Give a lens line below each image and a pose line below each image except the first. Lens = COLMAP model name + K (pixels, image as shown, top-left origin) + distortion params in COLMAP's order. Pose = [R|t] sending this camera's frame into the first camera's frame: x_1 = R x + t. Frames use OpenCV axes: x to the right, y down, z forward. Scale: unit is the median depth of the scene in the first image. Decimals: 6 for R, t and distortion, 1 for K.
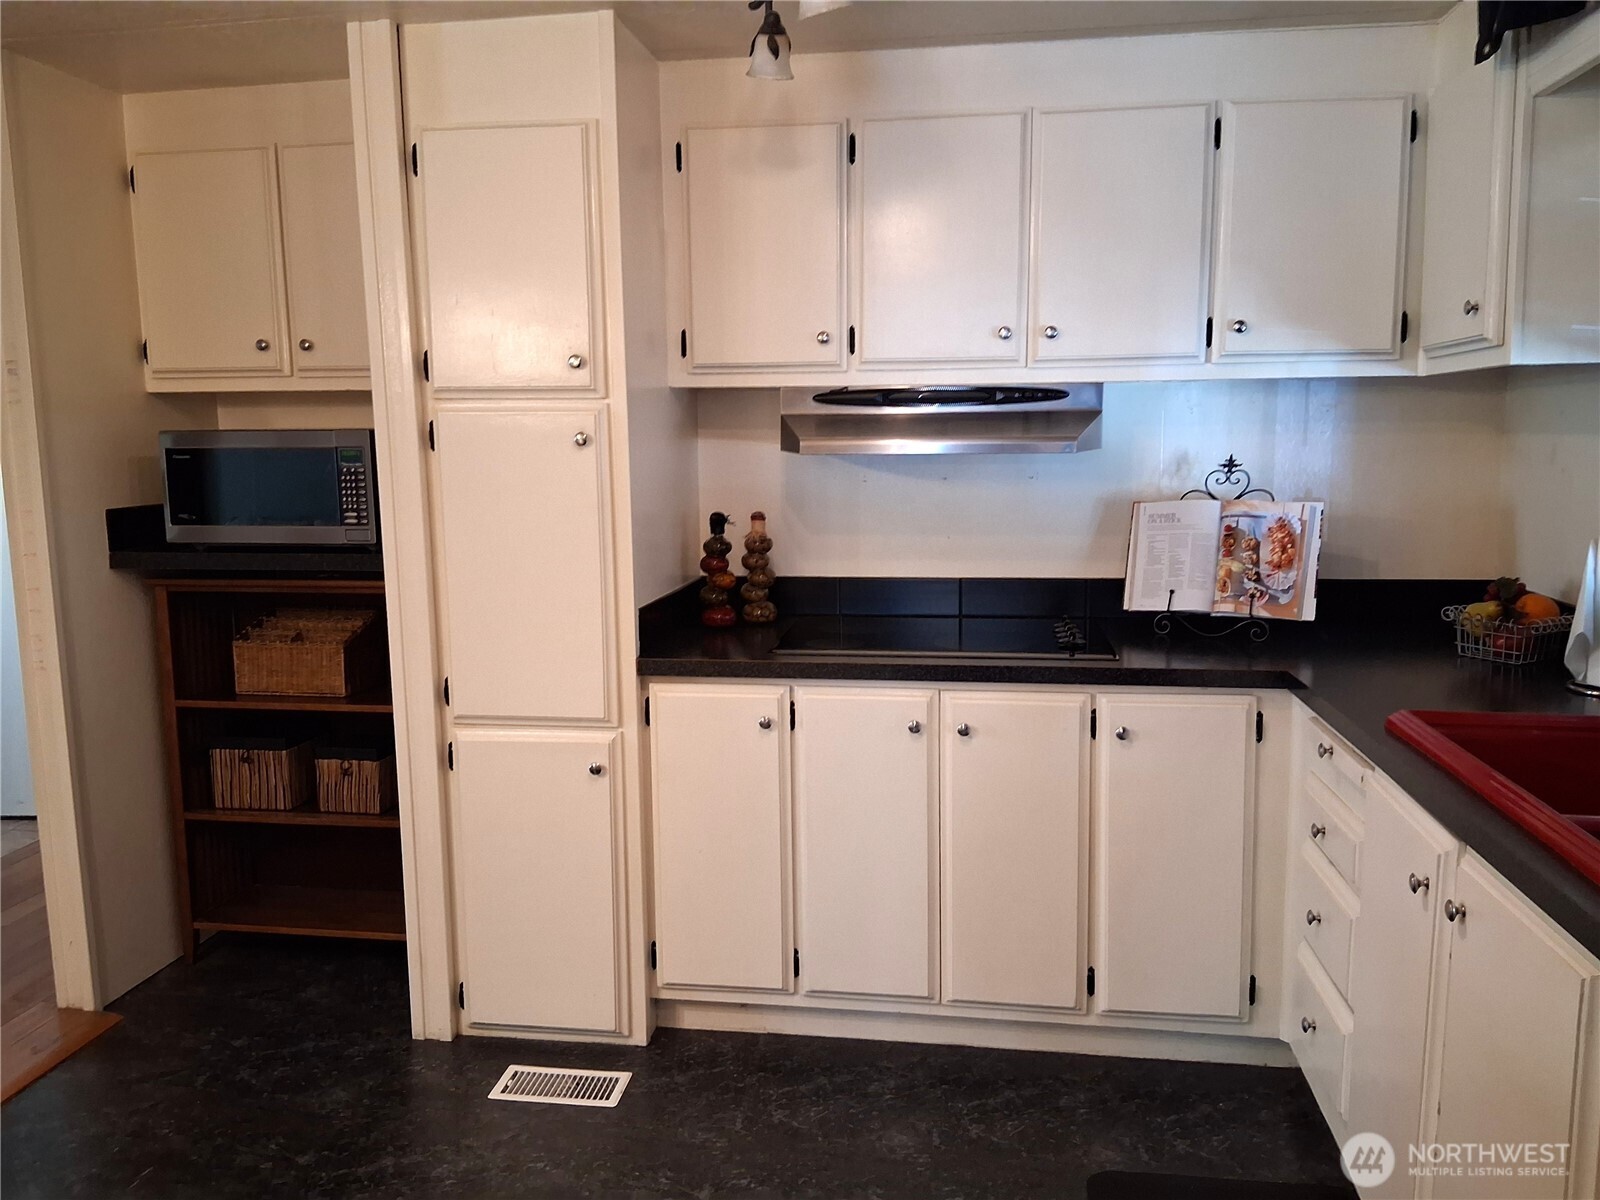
lens RADIAL K [[1203.9, 0, 801.9], [0, 1203.9, 594.2], [0, 0, 1]] dist [0.091749, -0.155285]
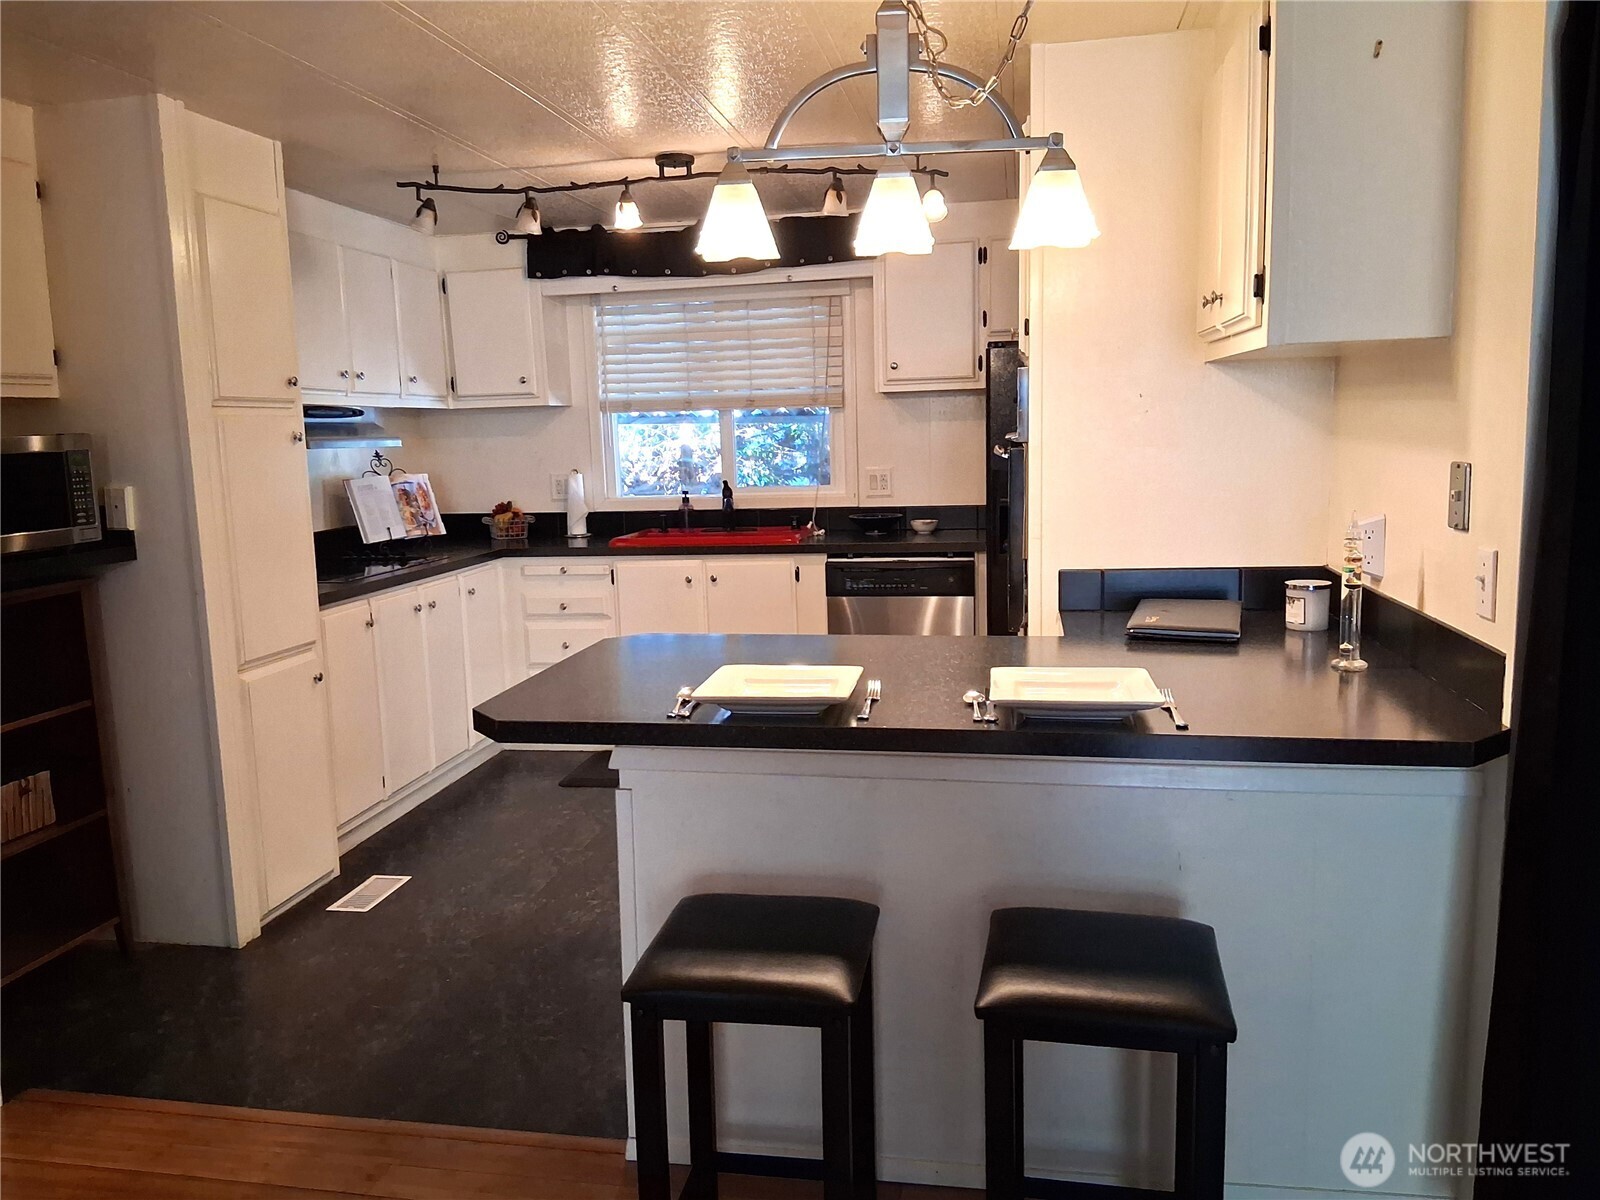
lens RADIAL K [[1203.9, 0, 801.9], [0, 1203.9, 594.2], [0, 0, 1]] dist [0.091749, -0.155285]
pose [[0.020709, -0.126582, 0.991740, -1.457933], [0.162128, 0.979248, 0.121602, -0.026516], [-0.986552, 0.158271, 0.040802, 0.369515]]
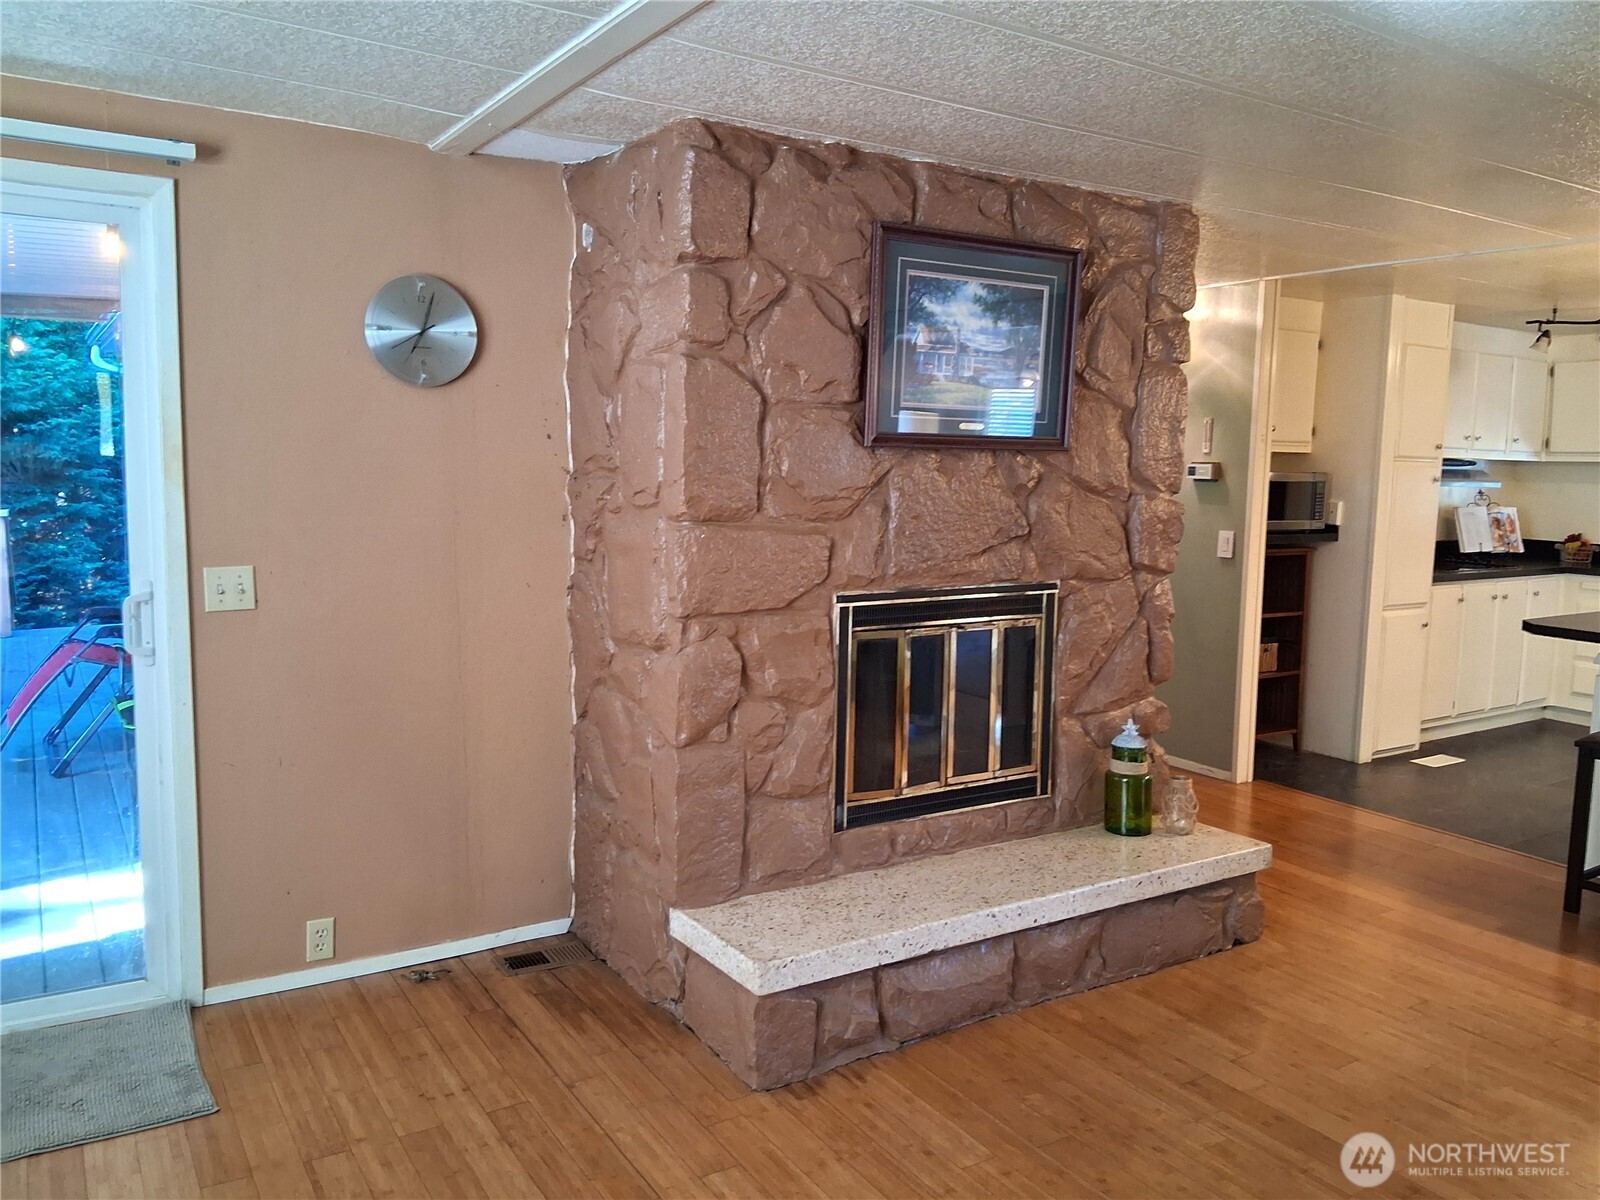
lens RADIAL K [[1203.9, 0, 801.9], [0, 1203.9, 594.2], [0, 0, 1]] dist [0.091749, -0.155285]
pose [[0.748254, -0.046209, 0.661801, -2.456989], [0.059358, 0.998233, 0.002588, 0.011953], [-0.660752, 0.037346, 0.749675, 0.050598]]
